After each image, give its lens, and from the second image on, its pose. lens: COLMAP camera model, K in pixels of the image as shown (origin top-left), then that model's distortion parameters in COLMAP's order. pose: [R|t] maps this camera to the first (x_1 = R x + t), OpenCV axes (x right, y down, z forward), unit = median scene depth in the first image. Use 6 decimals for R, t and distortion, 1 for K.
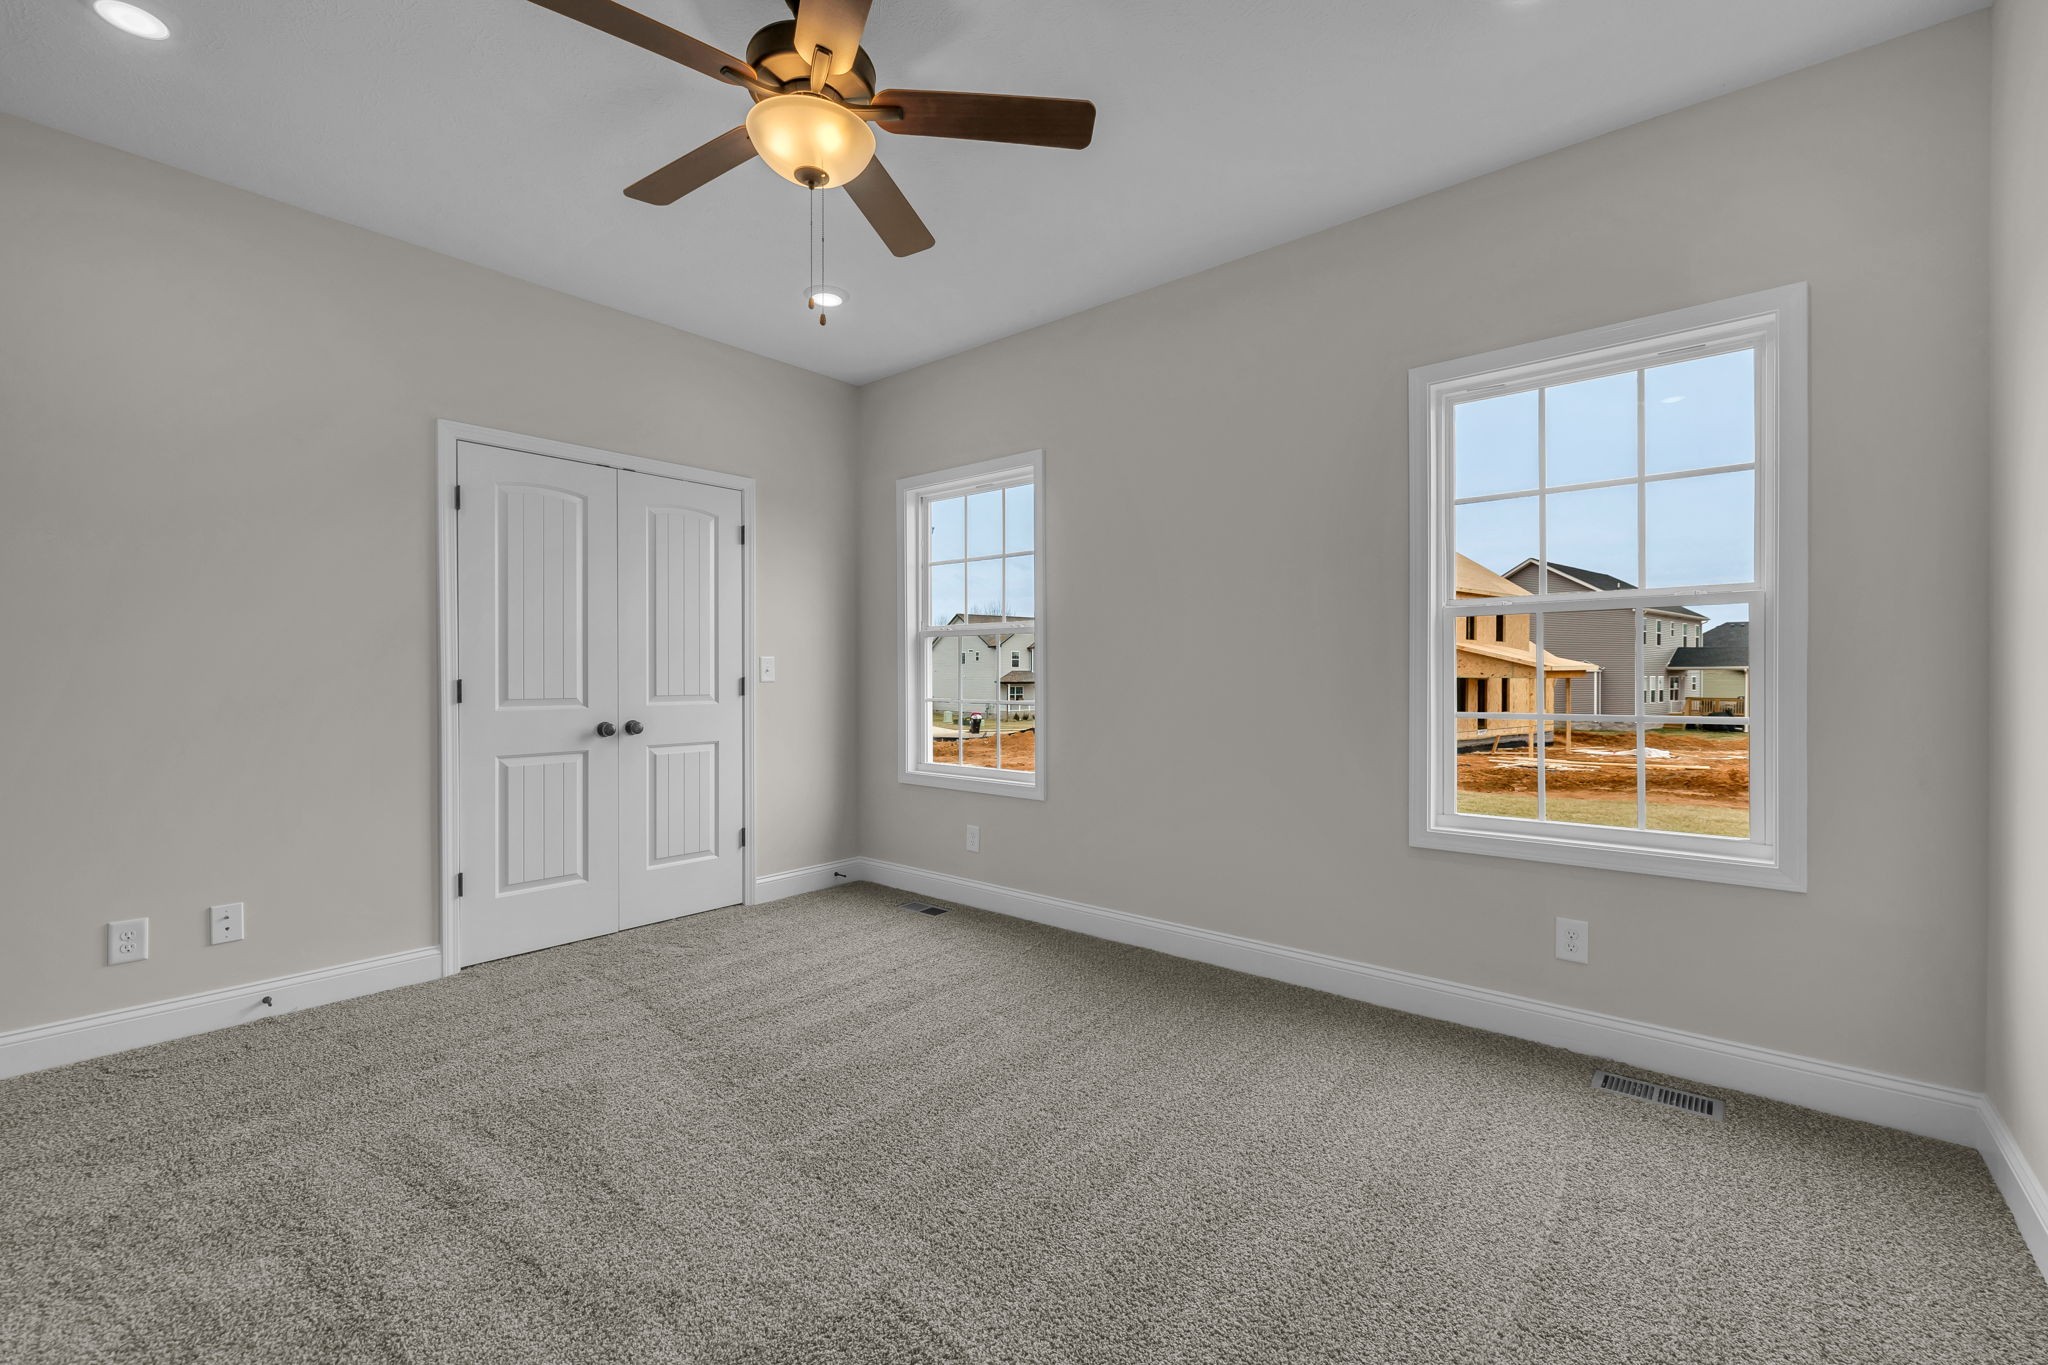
lens RADIAL K [[878.2, 0, 1024.0], [0, 878.2, 682.5], [0, 0, 1]] dist [-0.001111, 0.000710]
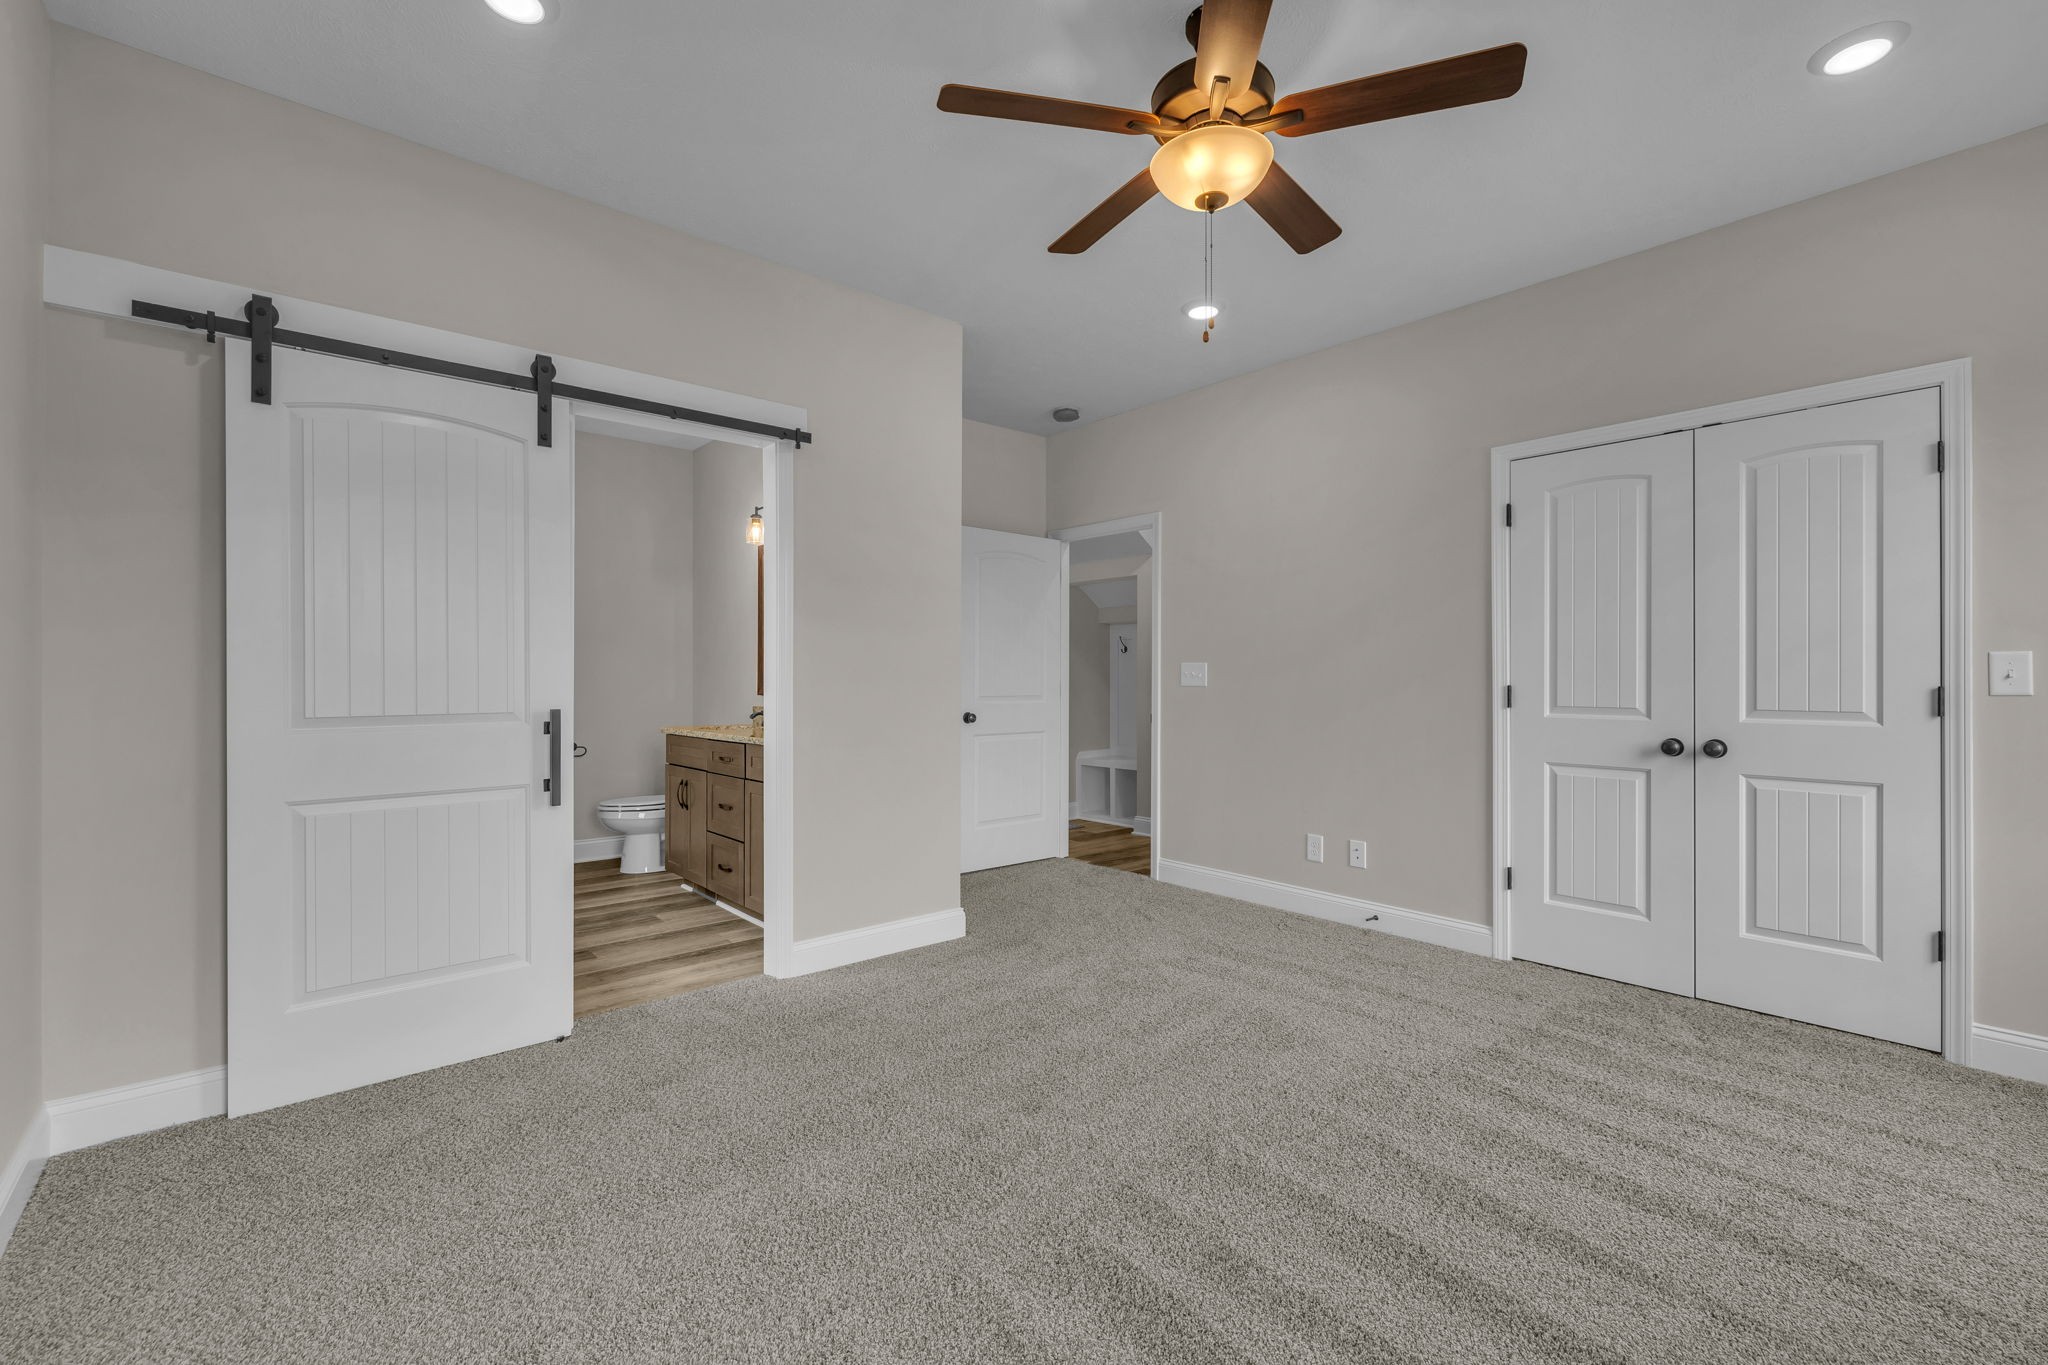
lens RADIAL K [[878.2, 0, 1024.0], [0, 878.2, 682.5], [0, 0, 1]] dist [-0.001111, 0.000710]
pose [[-0.169226, 0.005452, -0.985562, 0.454188], [-0.010229, 0.999921, 0.007288, -0.007964], [0.985524, 0.011314, -0.169157, 0.535311]]
